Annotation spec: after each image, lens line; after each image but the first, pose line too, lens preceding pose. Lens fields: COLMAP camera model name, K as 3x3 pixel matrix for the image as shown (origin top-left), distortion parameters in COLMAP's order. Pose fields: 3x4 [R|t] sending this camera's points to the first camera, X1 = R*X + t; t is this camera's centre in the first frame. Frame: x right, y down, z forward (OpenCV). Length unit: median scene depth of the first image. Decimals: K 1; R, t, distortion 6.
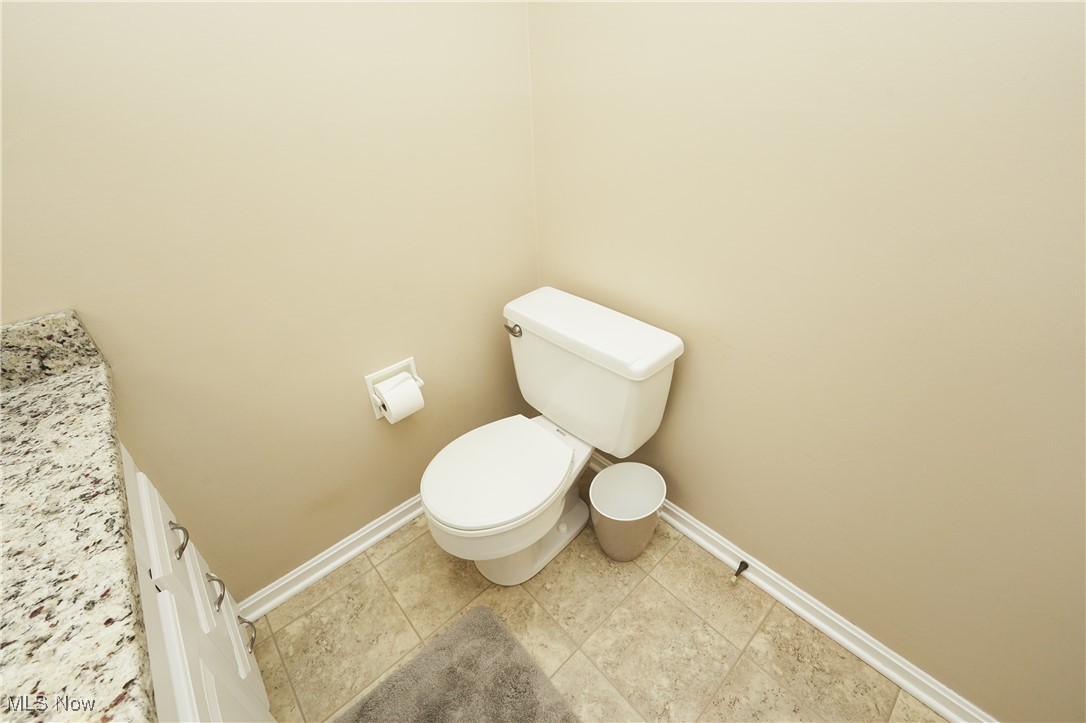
lens RADIAL K [[444.7, 0, 542.5], [0, 444.7, 361.7], [0, 0, 1]] dist [-0.000475, -0.000049]
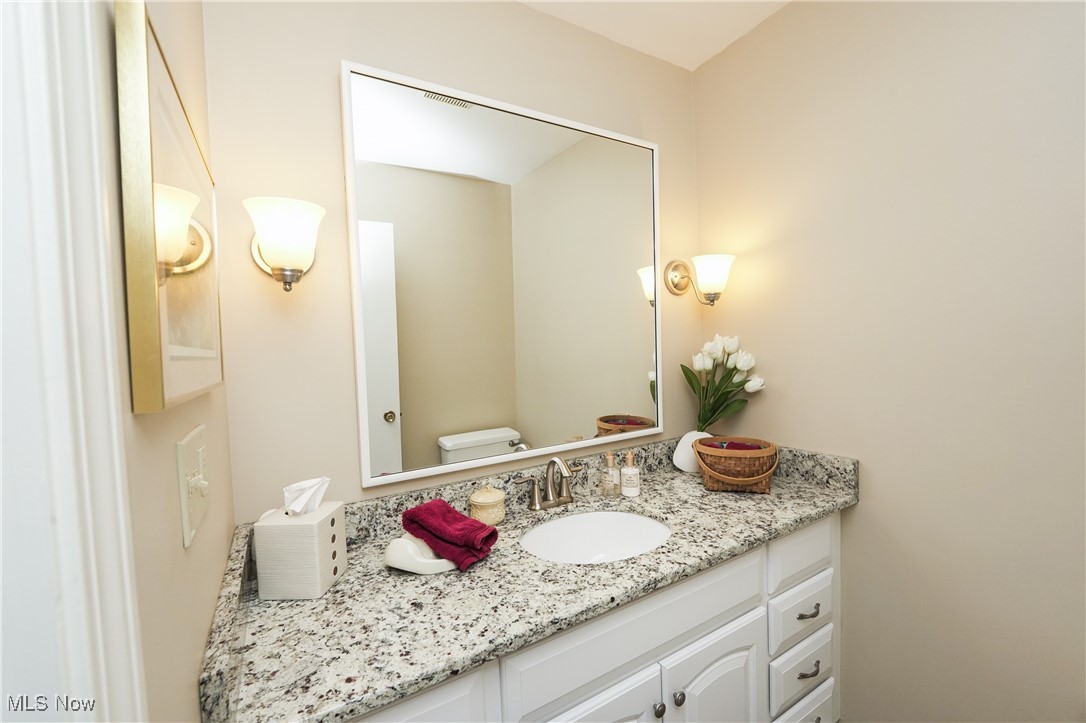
lens RADIAL K [[444.7, 0, 542.9], [0, 444.7, 362.2], [0, 0, 1]] dist [-0.000475, -0.000049]
pose [[-0.199686, 0.076617, -0.976860, 0.852394], [-0.477434, 0.862983, 0.165280, -0.160489], [0.855676, 0.499391, -0.135746, 0.034719]]
